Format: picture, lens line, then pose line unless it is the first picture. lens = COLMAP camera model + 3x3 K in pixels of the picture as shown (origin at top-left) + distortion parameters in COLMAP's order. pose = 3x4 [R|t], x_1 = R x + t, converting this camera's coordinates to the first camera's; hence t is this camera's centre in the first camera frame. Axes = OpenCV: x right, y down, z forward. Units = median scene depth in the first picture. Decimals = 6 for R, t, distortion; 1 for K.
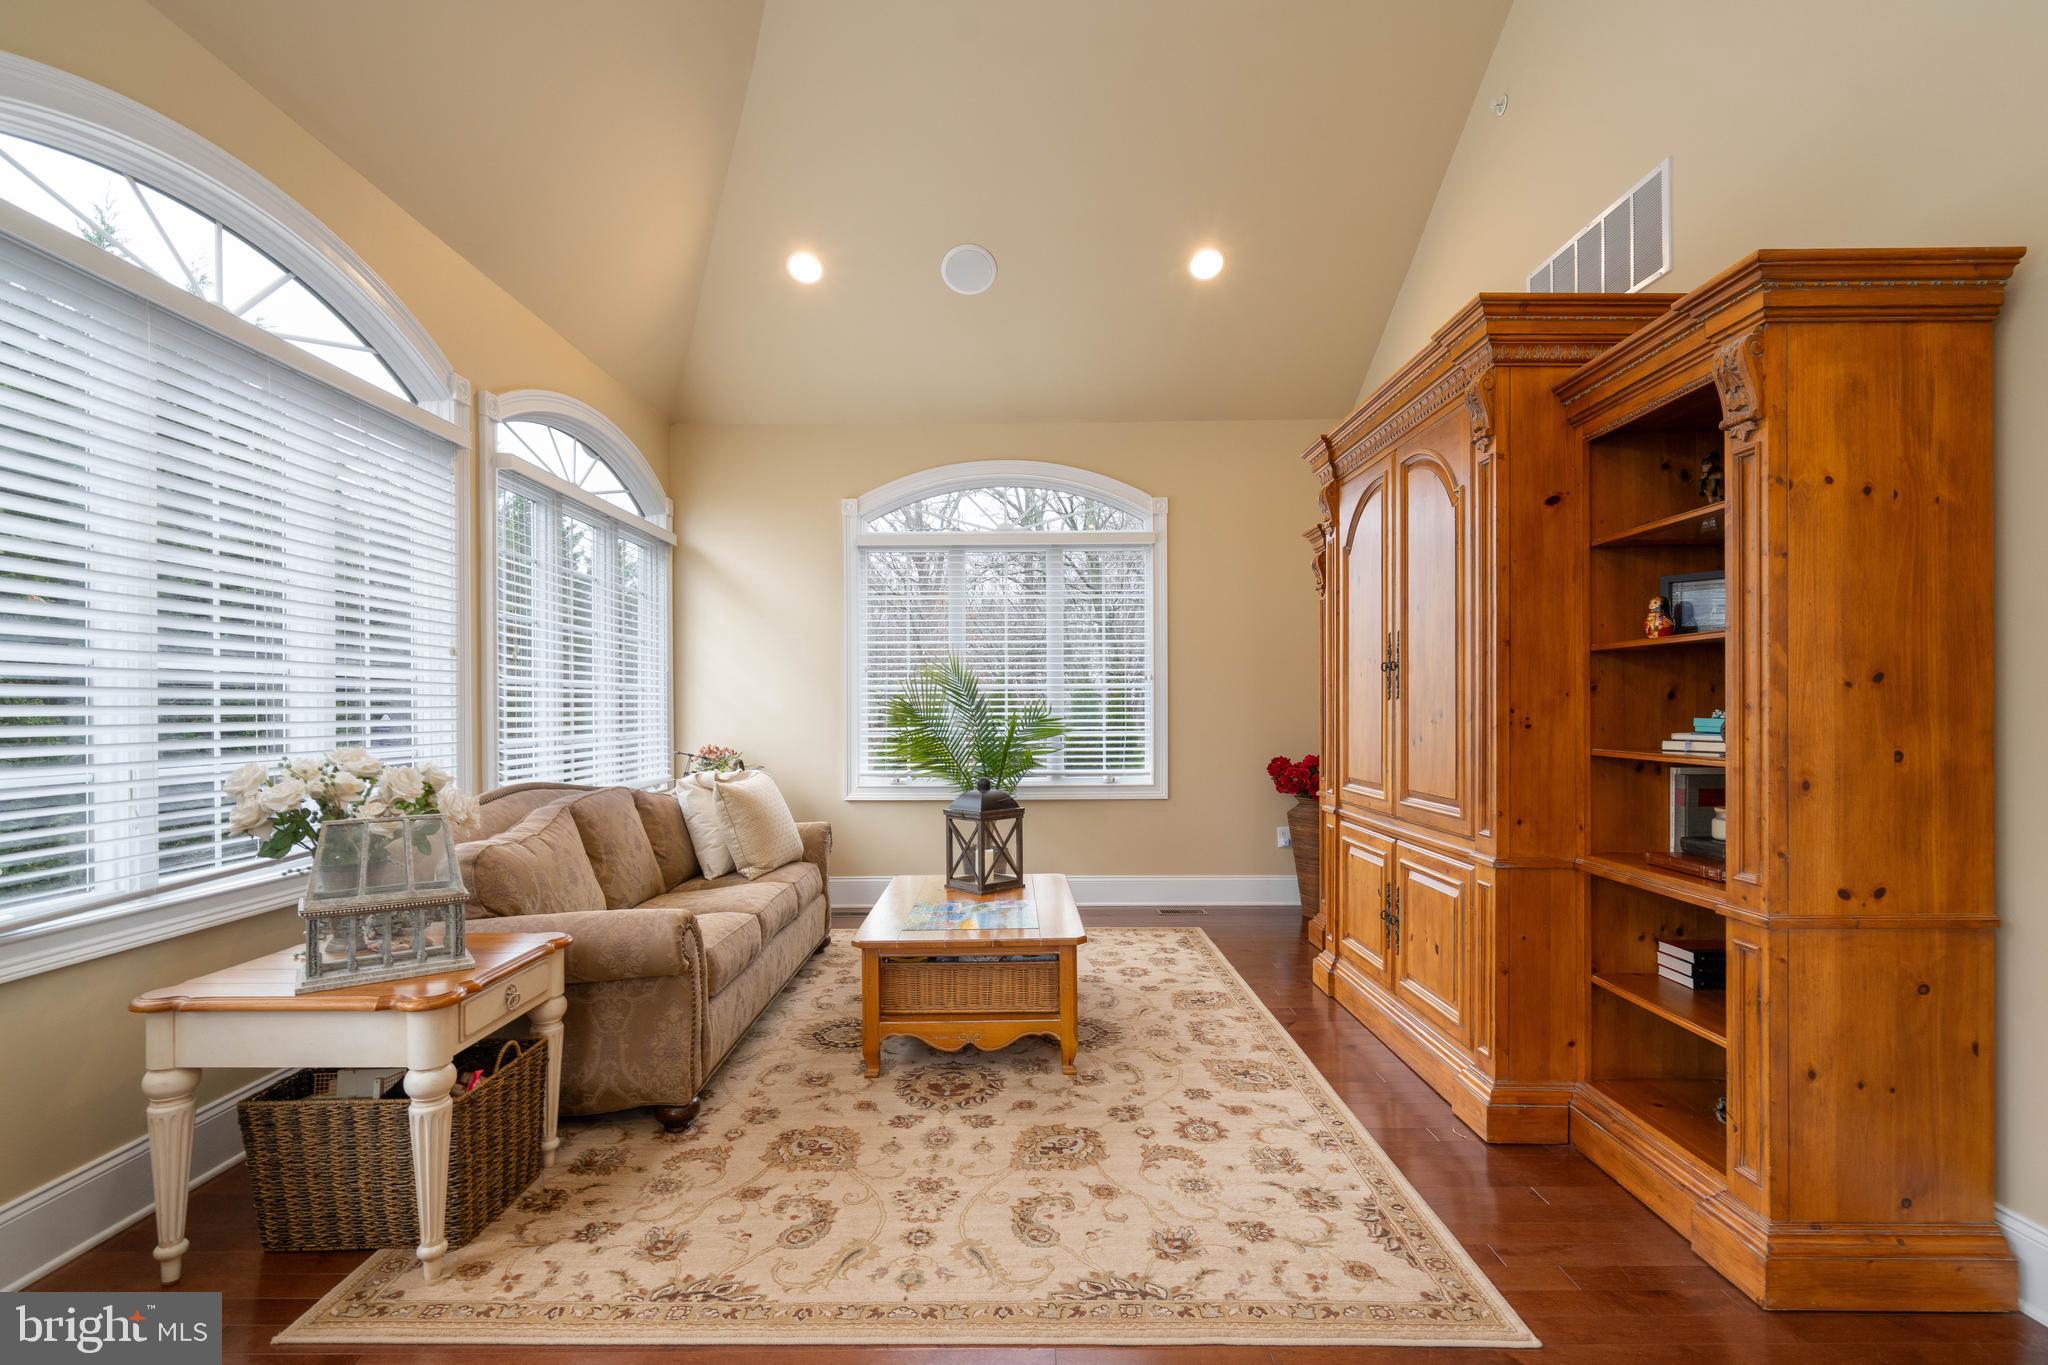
lens RADIAL K [[941.5, 0, 1022.2], [0, 941.5, 703.4], [0, 0, 1]] dist [-0.001038, 0.001232]
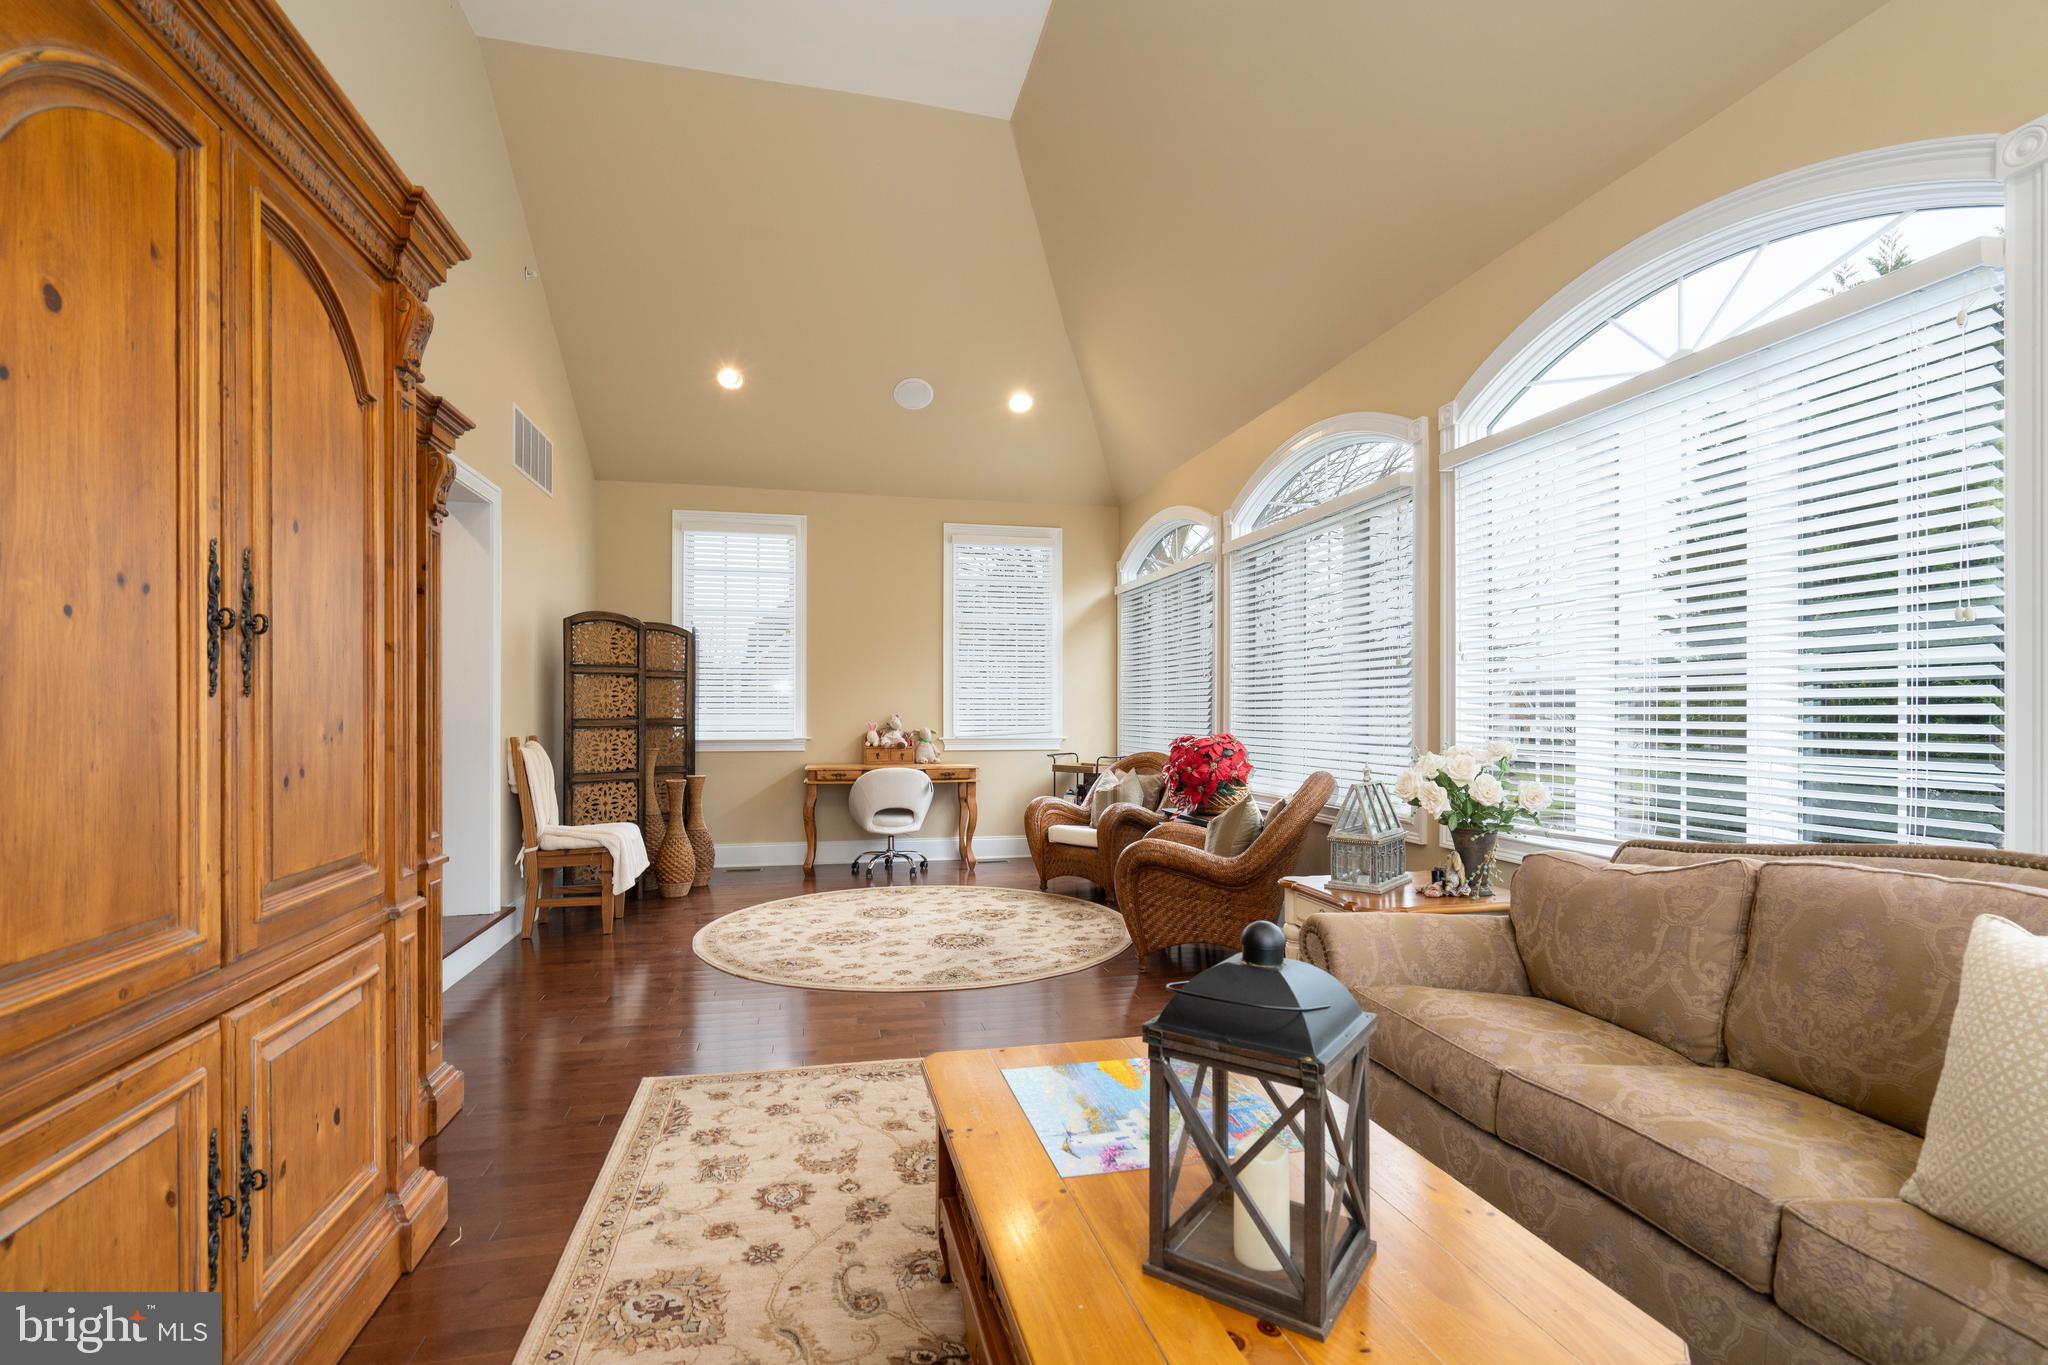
lens RADIAL K [[941.5, 0, 1026.3], [0, 941.5, 693.0], [0, 0, 1]] dist [-0.001038, 0.001232]
pose [[-0.974570, 0.001686, -0.224077, 0.170224], [0.006826, 0.999731, -0.022169, 0.006740], [0.223979, -0.023135, -0.974319, 1.970656]]
